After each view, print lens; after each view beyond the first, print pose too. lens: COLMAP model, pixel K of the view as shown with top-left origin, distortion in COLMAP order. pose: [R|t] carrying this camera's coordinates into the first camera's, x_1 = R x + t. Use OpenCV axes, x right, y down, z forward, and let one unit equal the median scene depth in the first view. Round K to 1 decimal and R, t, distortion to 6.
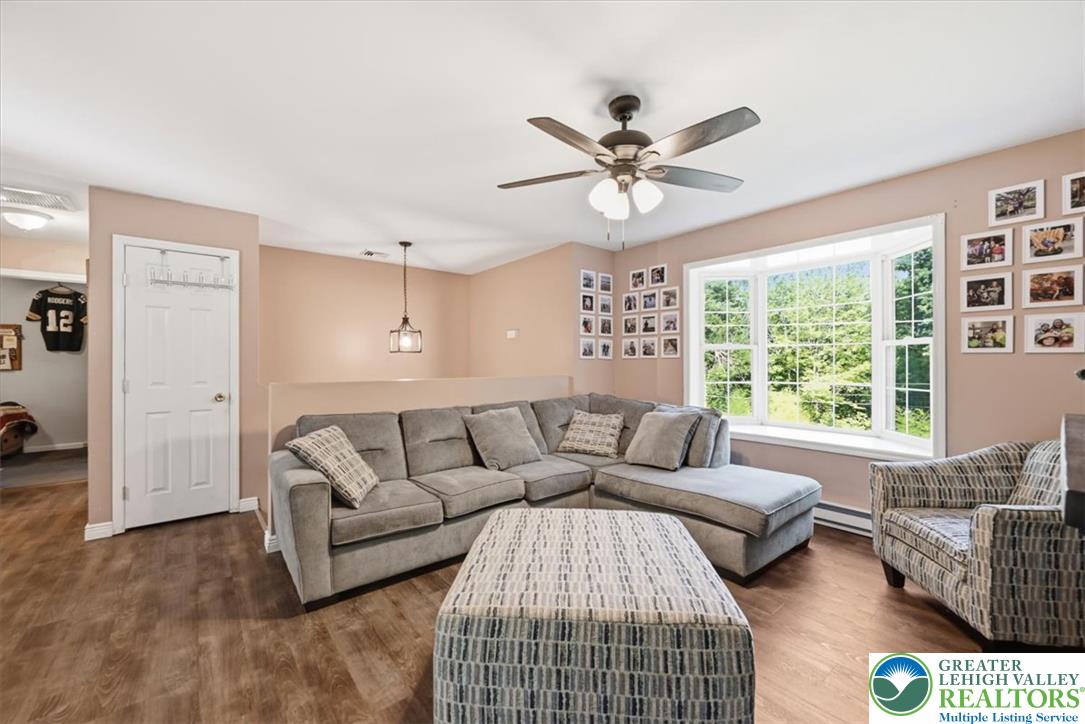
lens RADIAL K [[429.0, 0, 541.9], [0, 429.0, 361.5], [0, 0, 1]] dist [0.002388, -0.000069]
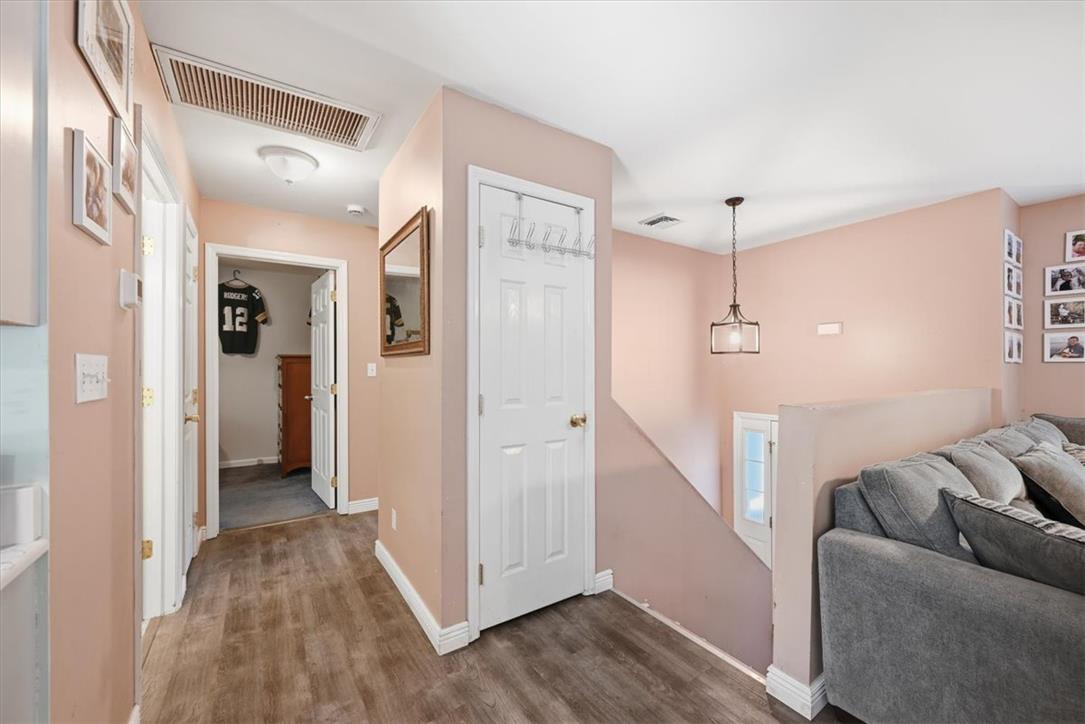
lens RADIAL K [[429.0, 0, 543.5], [0, 429.0, 363.2], [0, 0, 1]] dist [0.002388, -0.000069]
pose [[0.995707, 0.000217, -0.092564, -0.566449], [-0.000811, 0.999979, -0.006382, -0.000236], [0.092560, 0.006430, 0.995686, 0.262264]]
